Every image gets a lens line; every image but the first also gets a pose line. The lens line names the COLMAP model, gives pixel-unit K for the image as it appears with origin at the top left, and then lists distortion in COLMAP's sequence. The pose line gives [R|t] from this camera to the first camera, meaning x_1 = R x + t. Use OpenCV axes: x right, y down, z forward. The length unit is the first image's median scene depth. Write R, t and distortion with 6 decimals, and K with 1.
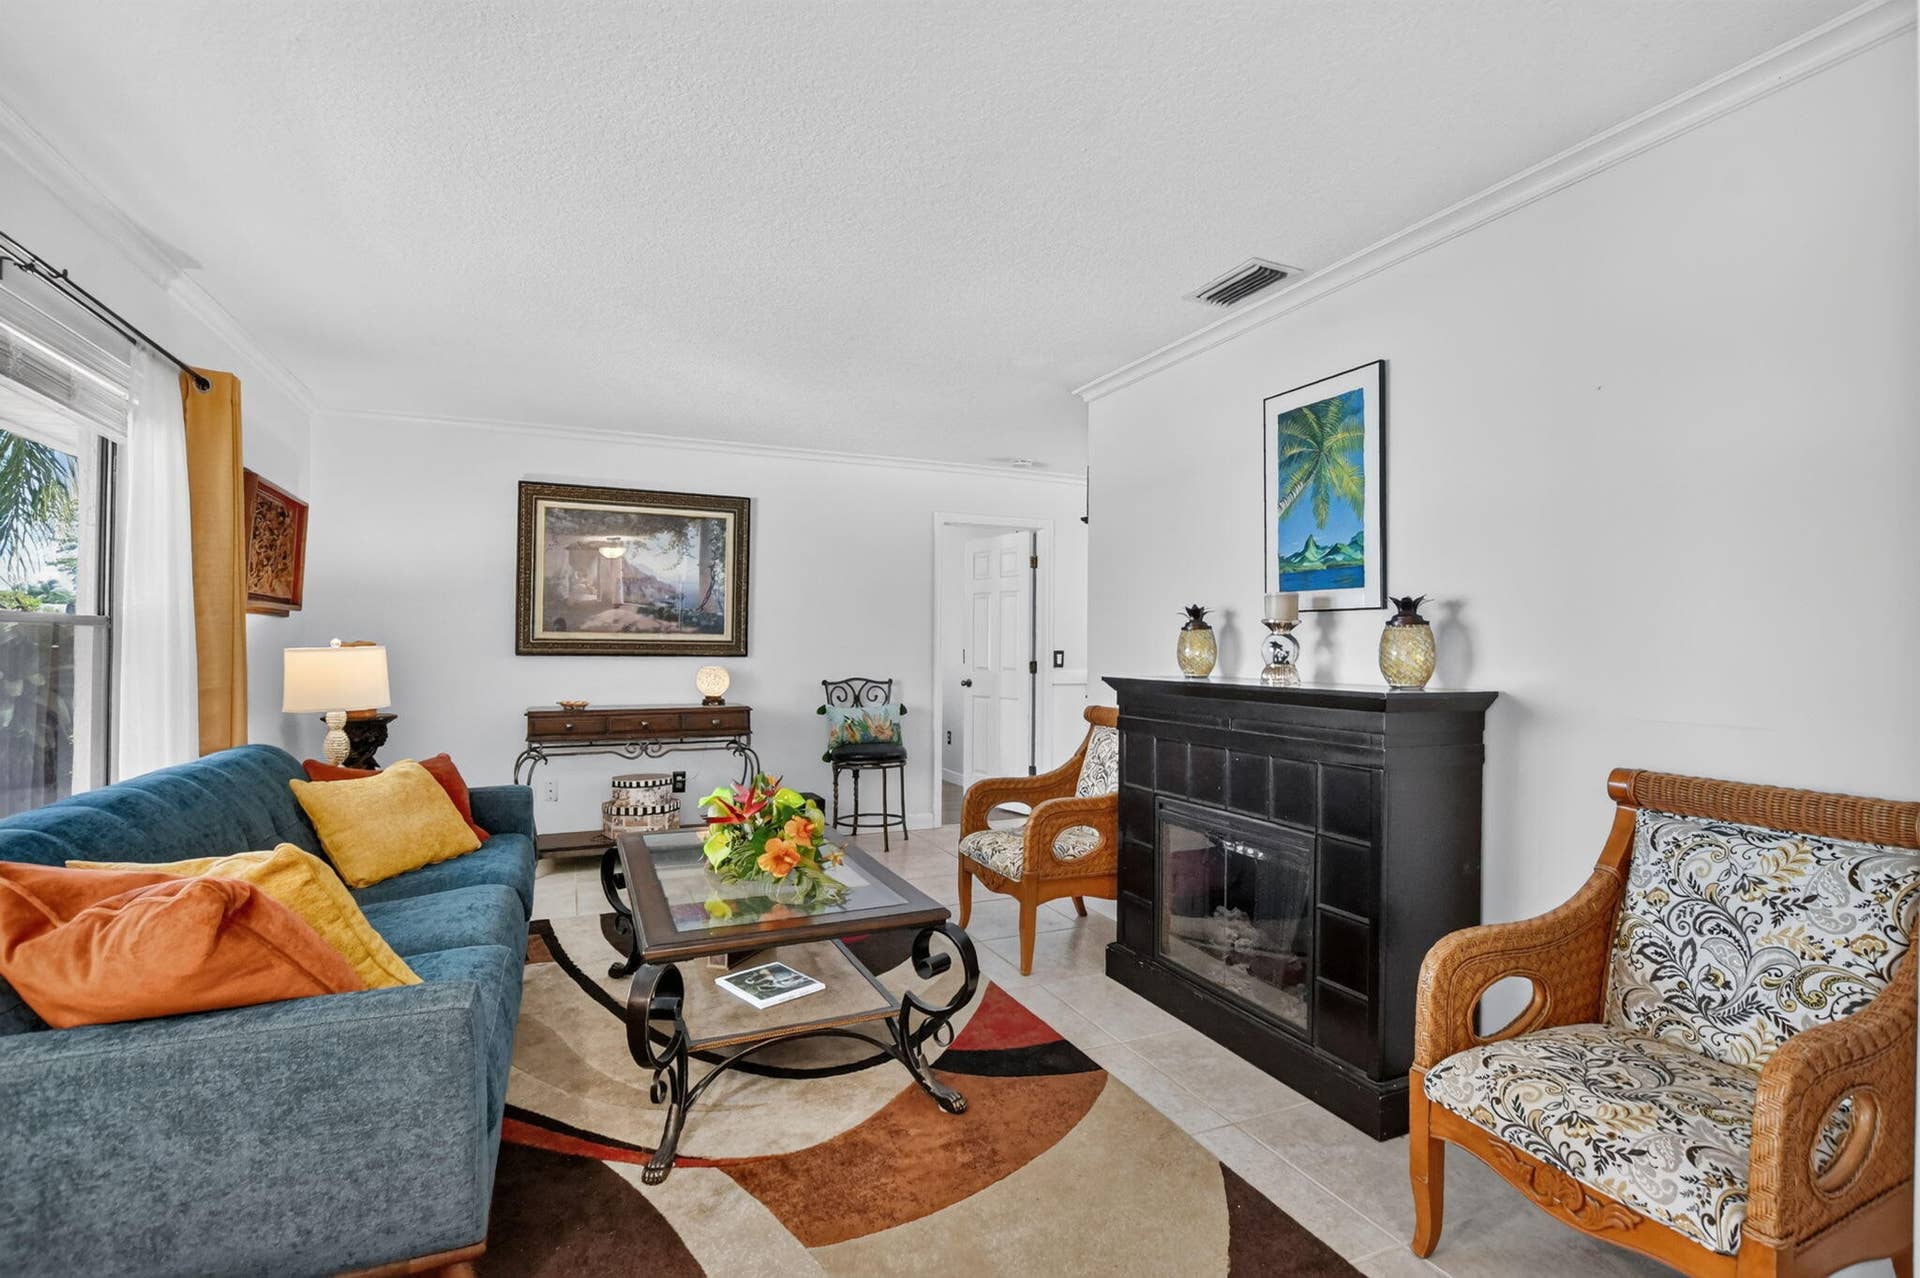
lens RADIAL K [[889.9, 0, 959.1], [0, 889.9, 634.9], [0, 0, 1]] dist [-0.041103, 0.009679]
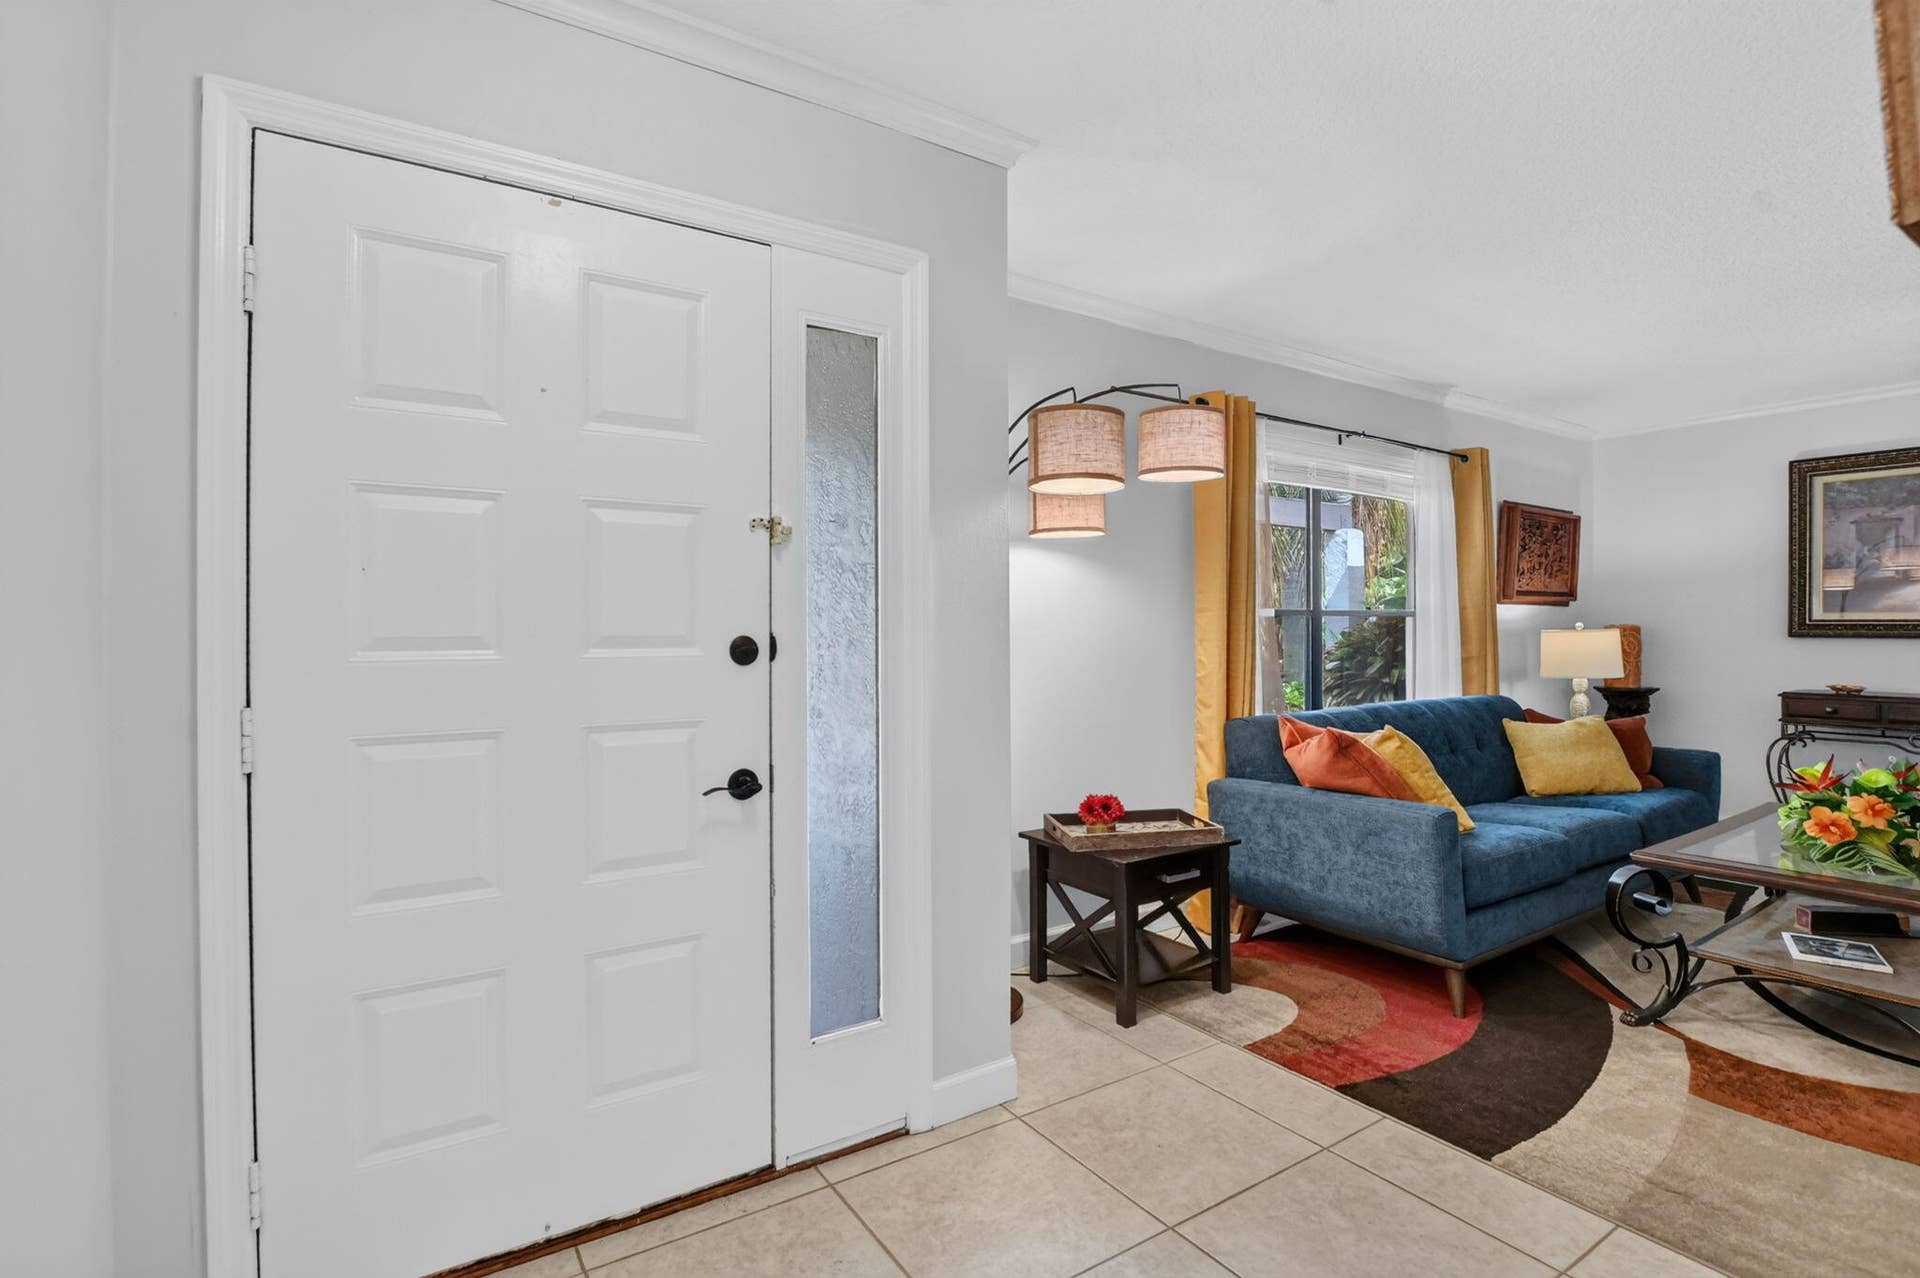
lens RADIAL K [[889.9, 0, 959.1], [0, 889.9, 634.9], [0, 0, 1]] dist [-0.041103, 0.009679]
pose [[0.163536, 0.001515, -0.986536, 0.531739], [0.015703, 0.999868, 0.004138, 0.003182], [0.986412, -0.016168, 0.163491, -0.150814]]
